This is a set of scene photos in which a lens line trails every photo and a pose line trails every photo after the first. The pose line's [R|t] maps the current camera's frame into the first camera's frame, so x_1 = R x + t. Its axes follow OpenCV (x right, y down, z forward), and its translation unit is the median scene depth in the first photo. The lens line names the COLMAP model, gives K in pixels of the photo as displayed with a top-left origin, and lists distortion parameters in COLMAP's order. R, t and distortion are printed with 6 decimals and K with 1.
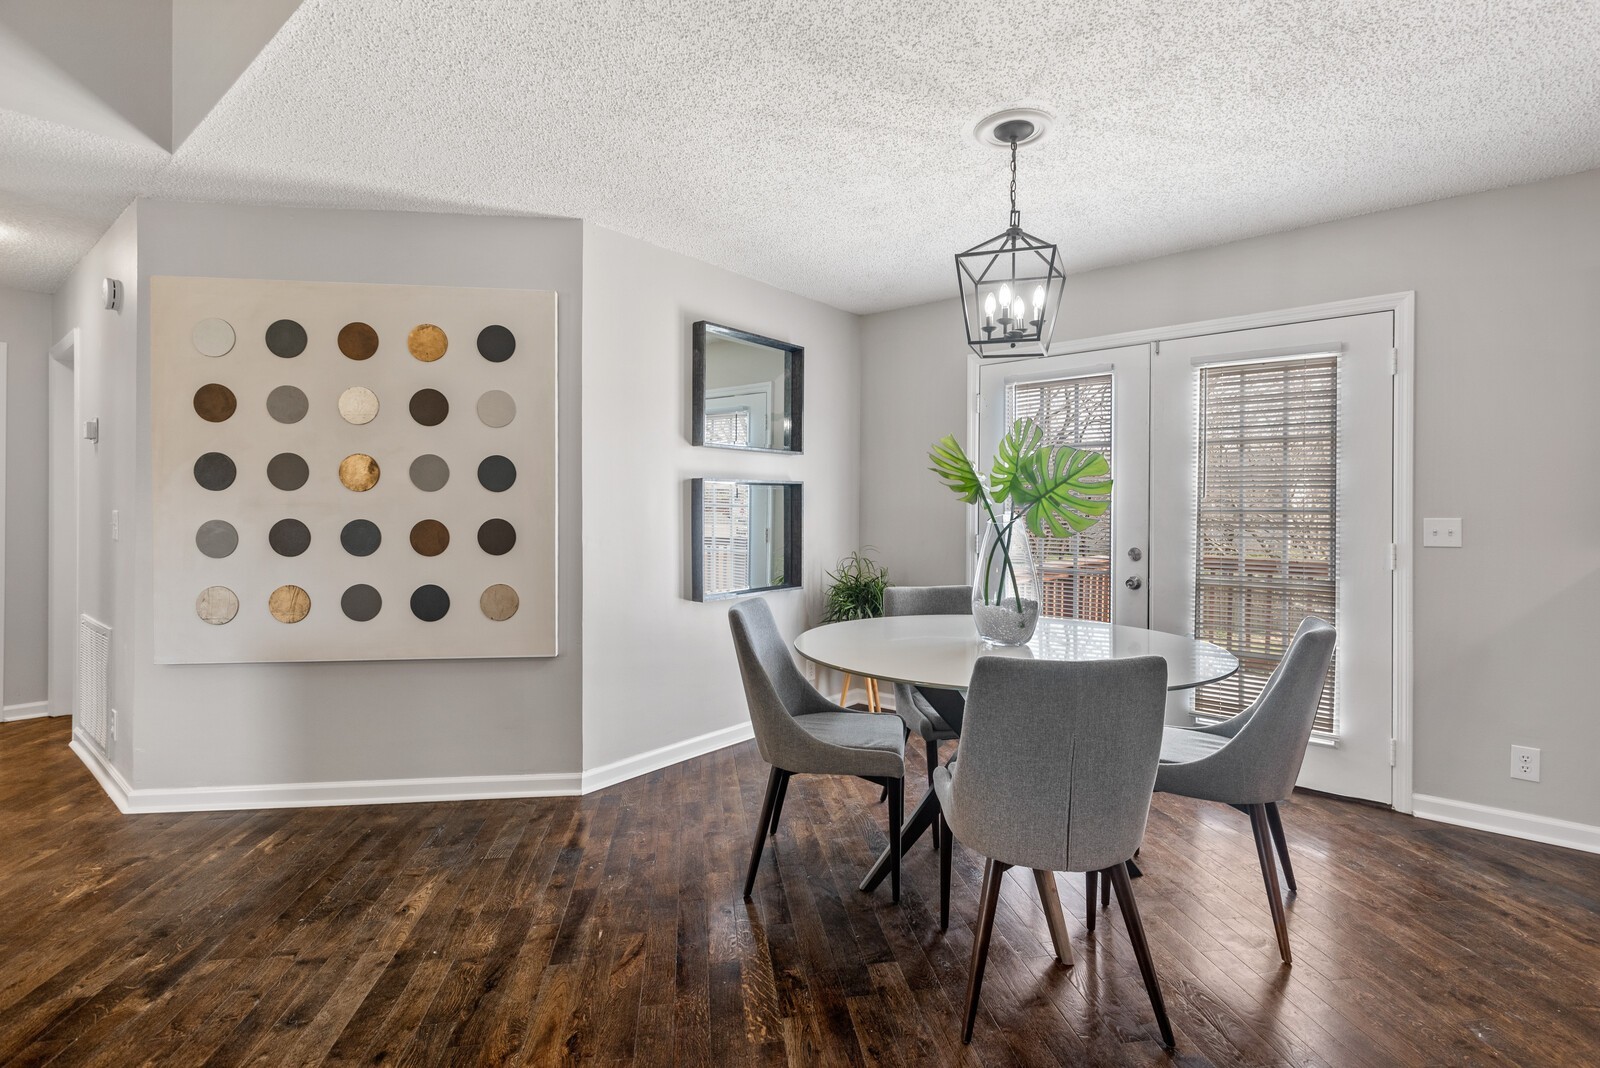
lens RADIAL K [[745.9, 0, 816.5], [0, 745.9, 514.8], [0, 0, 1]] dist [0.023360, -0.010471]
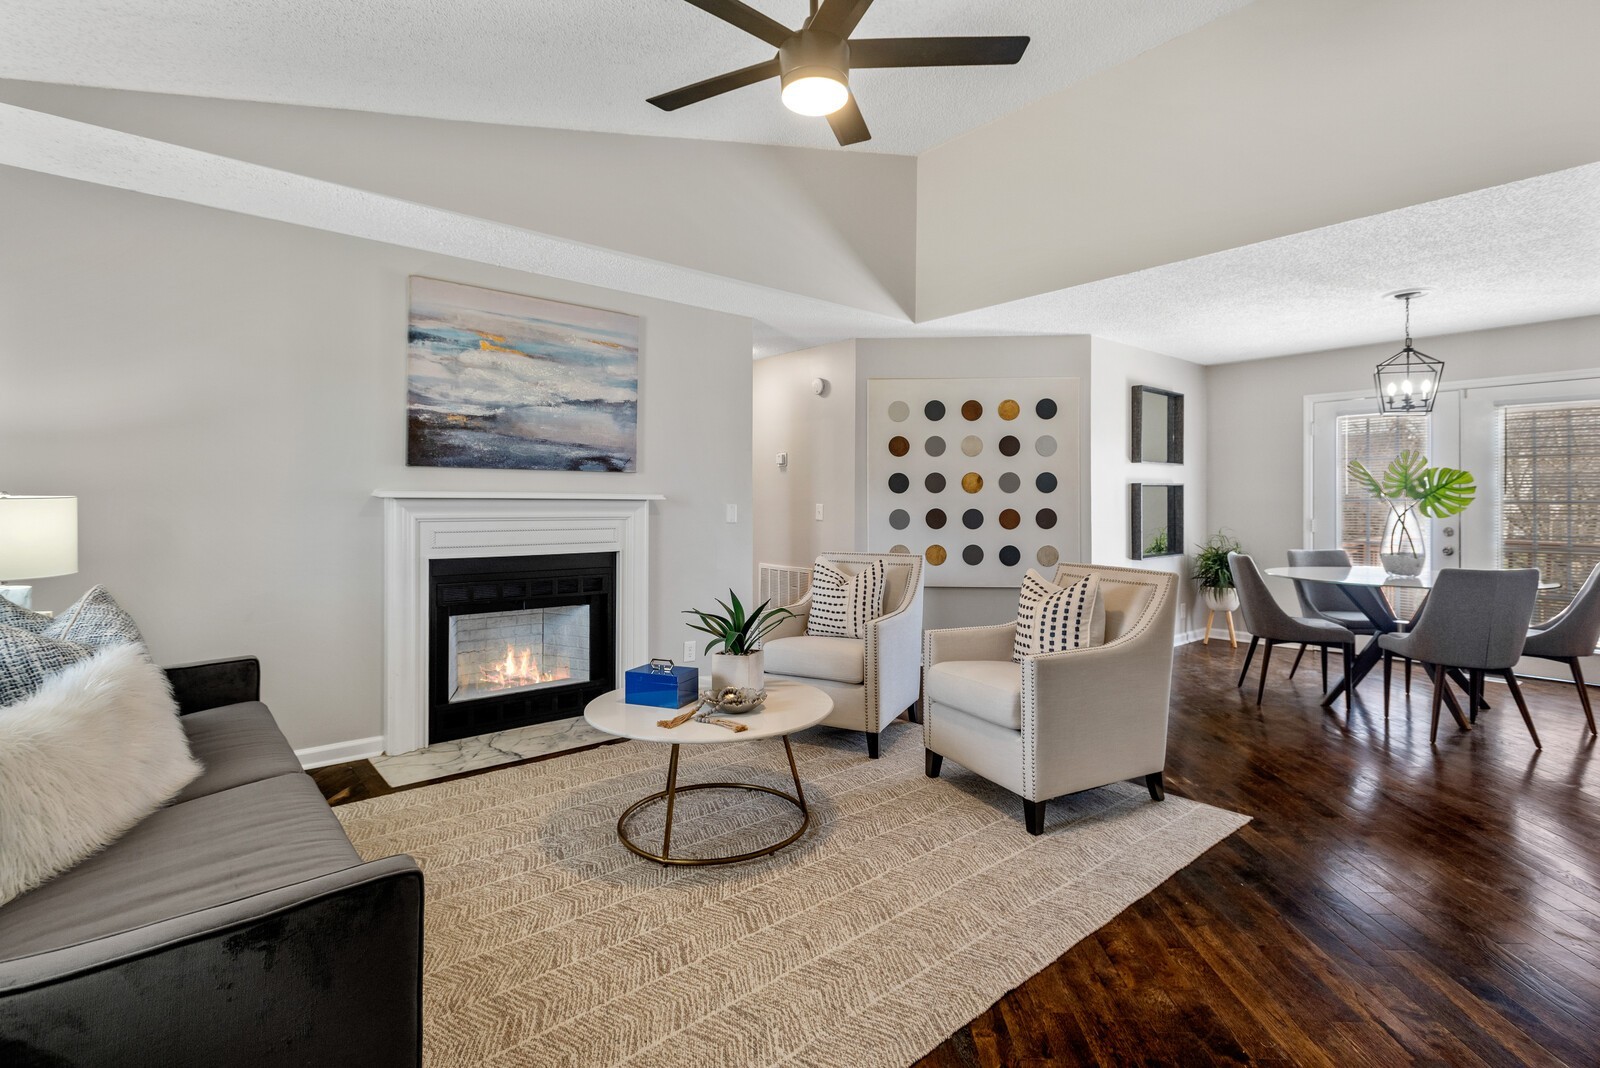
lens RADIAL K [[751.8, 0, 806.8], [0, 751.8, 502.6], [0, 0, 1]] dist [0.004236, 0.000024]
pose [[0.982697, -0.003078, -0.185192, -0.661896], [0.001967, 0.999979, -0.006185, 0.001813], [0.185208, 0.005714, 0.982683, -0.850223]]
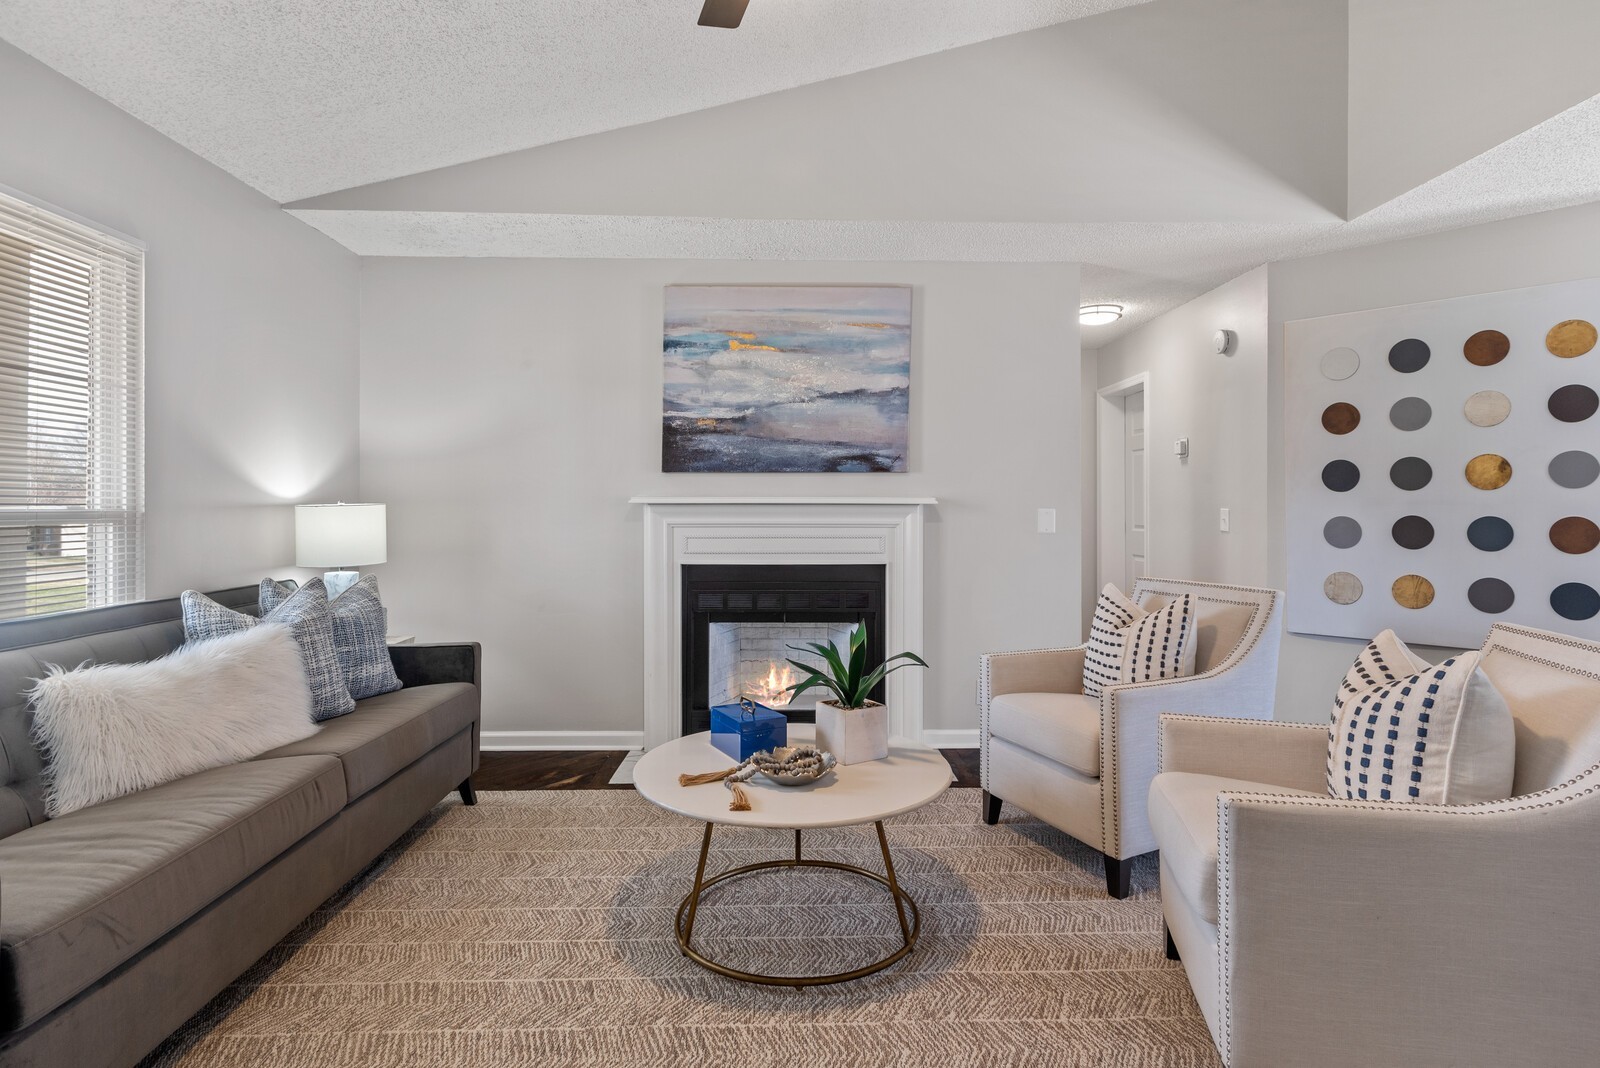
lens RADIAL K [[808.0, 0, 808.1], [0, 808.0, 504.2], [0, 0, 1]] dist [0.004621, -0.000164]
pose [[0.643592, -0.008448, -0.765322, -0.351180], [0.000418, 0.999943, -0.010686, 0.000991], [0.765368, 0.006558, 0.643559, -0.461174]]
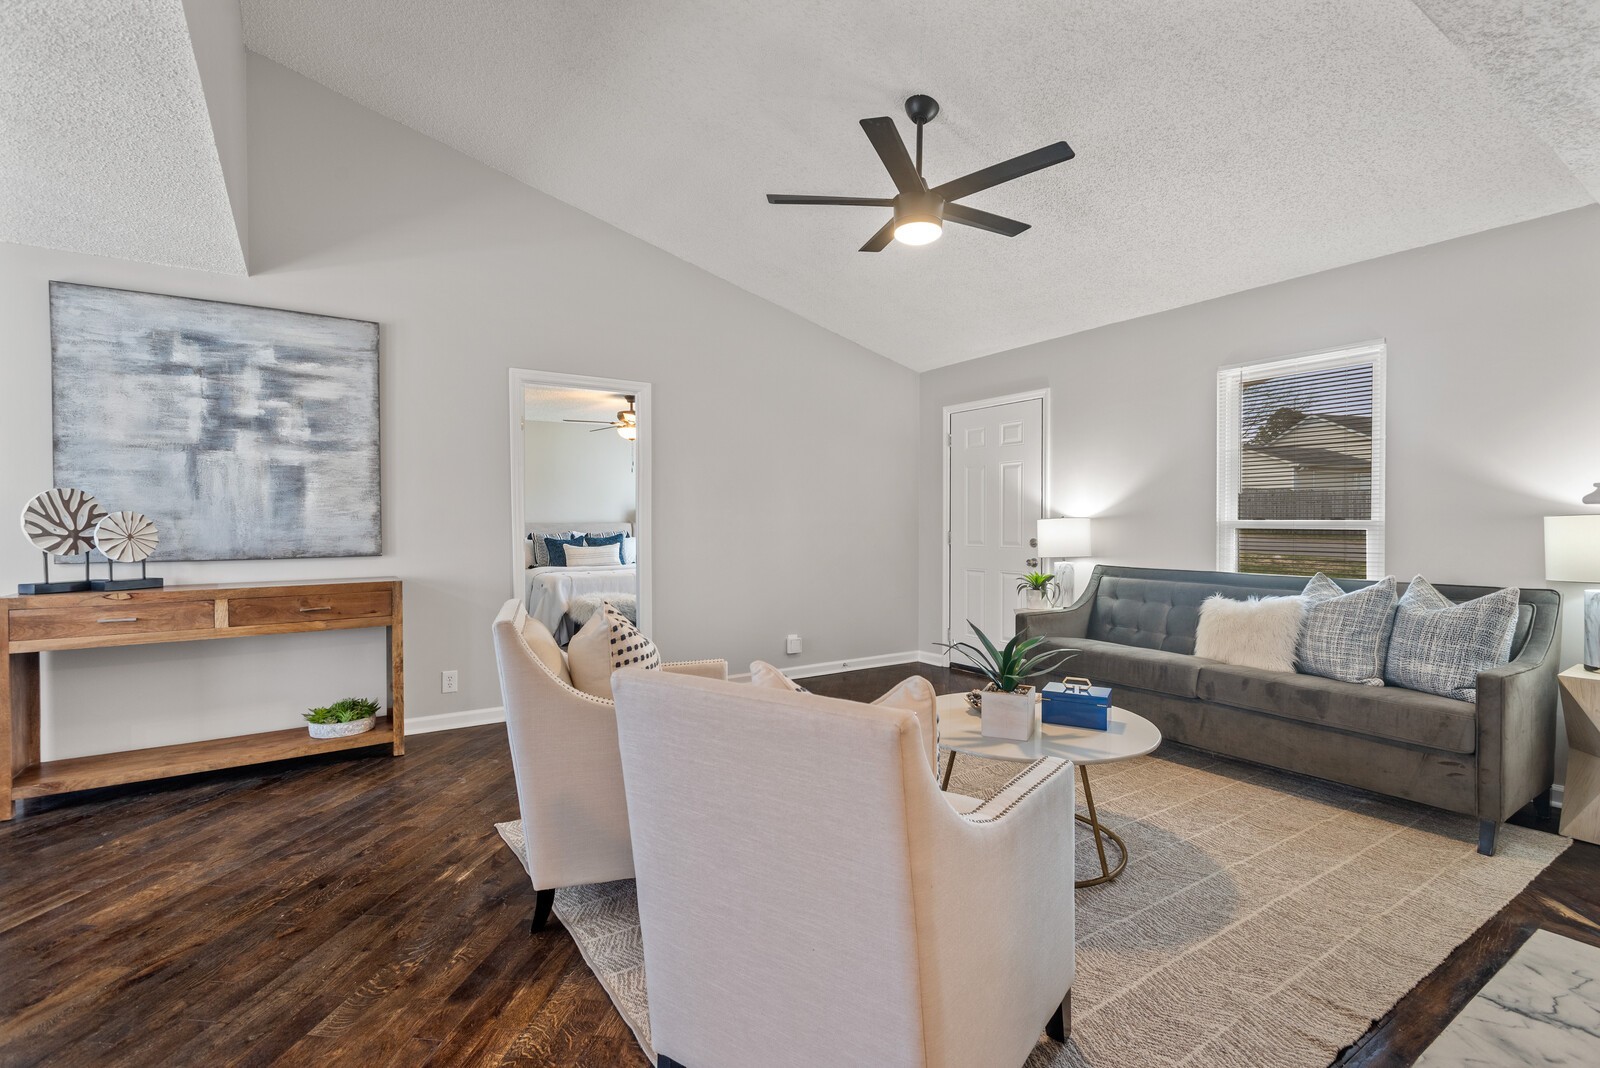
lens RADIAL K [[741.2, 0, 815.0], [0, 741.2, 533.5], [0, 0, 1]] dist [0.003503, -0.000602]
pose [[-0.955305, -0.007519, 0.295527, -0.960628], [-0.000928, 0.999748, 0.022437, -0.007795], [-0.295621, 0.021160, -0.955071, 0.934000]]
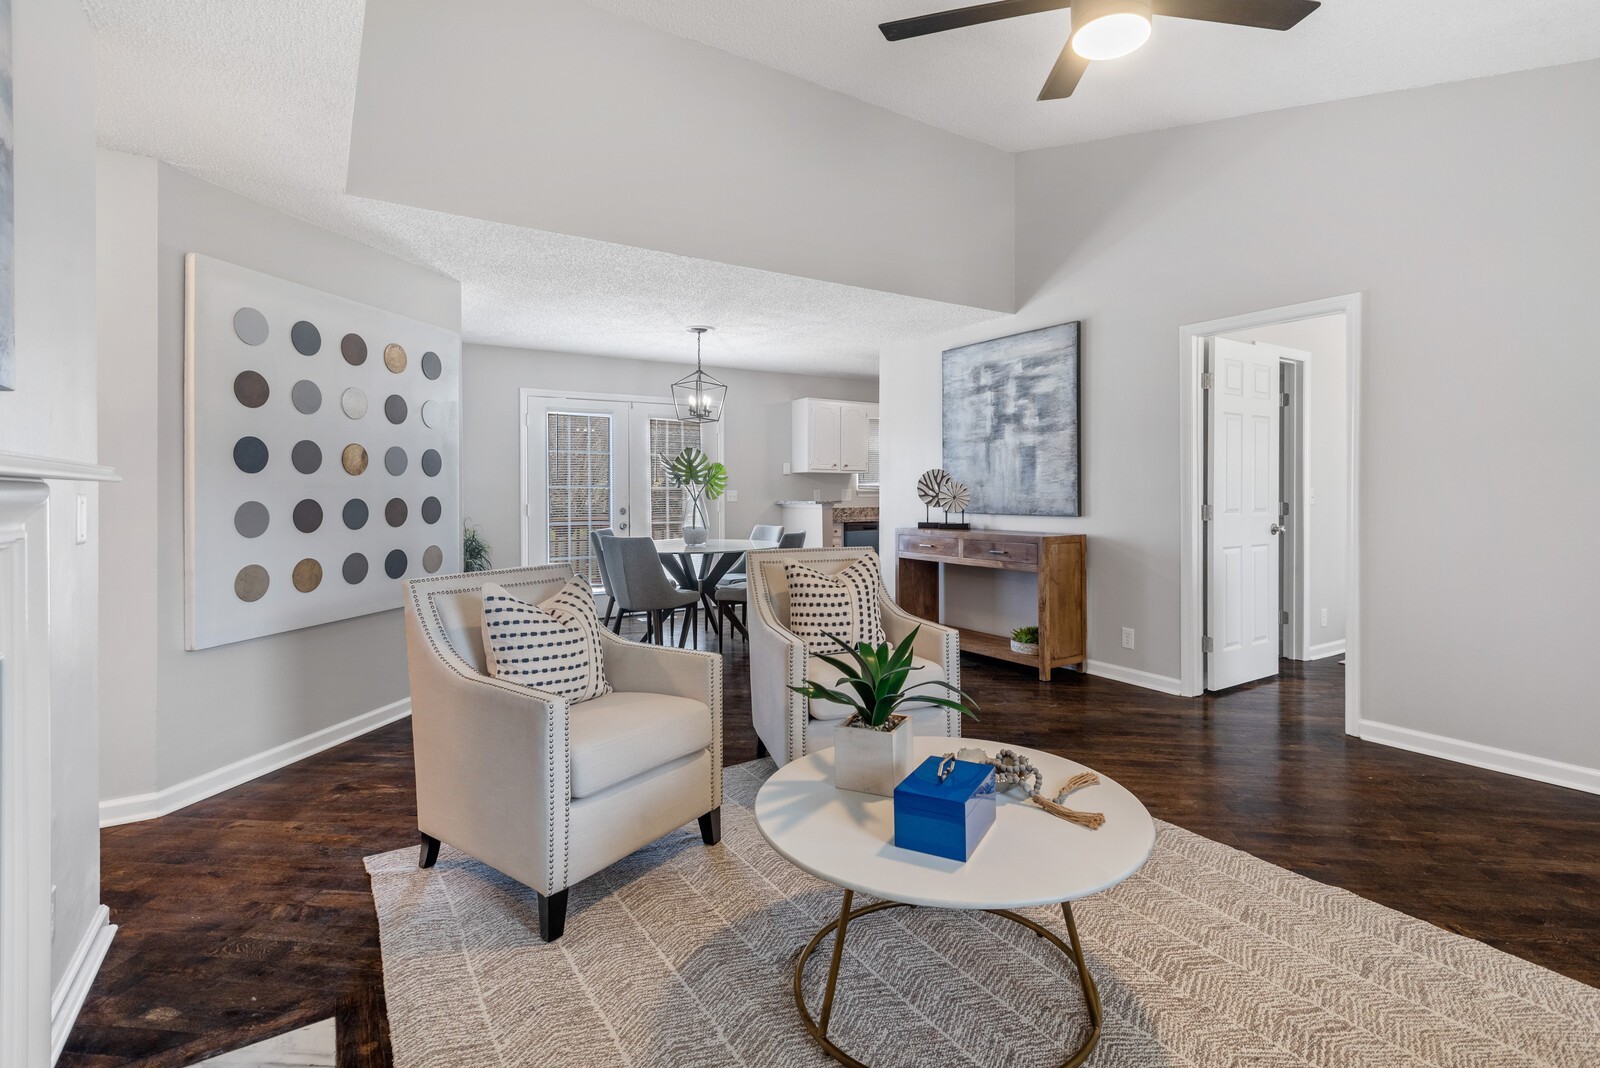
lens RADIAL K [[755.1, 0, 817.3], [0, 755.1, 488.0], [0, 0, 1]] dist [0.003491, 0.000129]
pose [[0.305041, -0.003808, 0.952332, -1.524137], [0.009715, 0.999952, 0.000887, -0.004656], [-0.952290, 0.008982, 0.305063, -0.068210]]
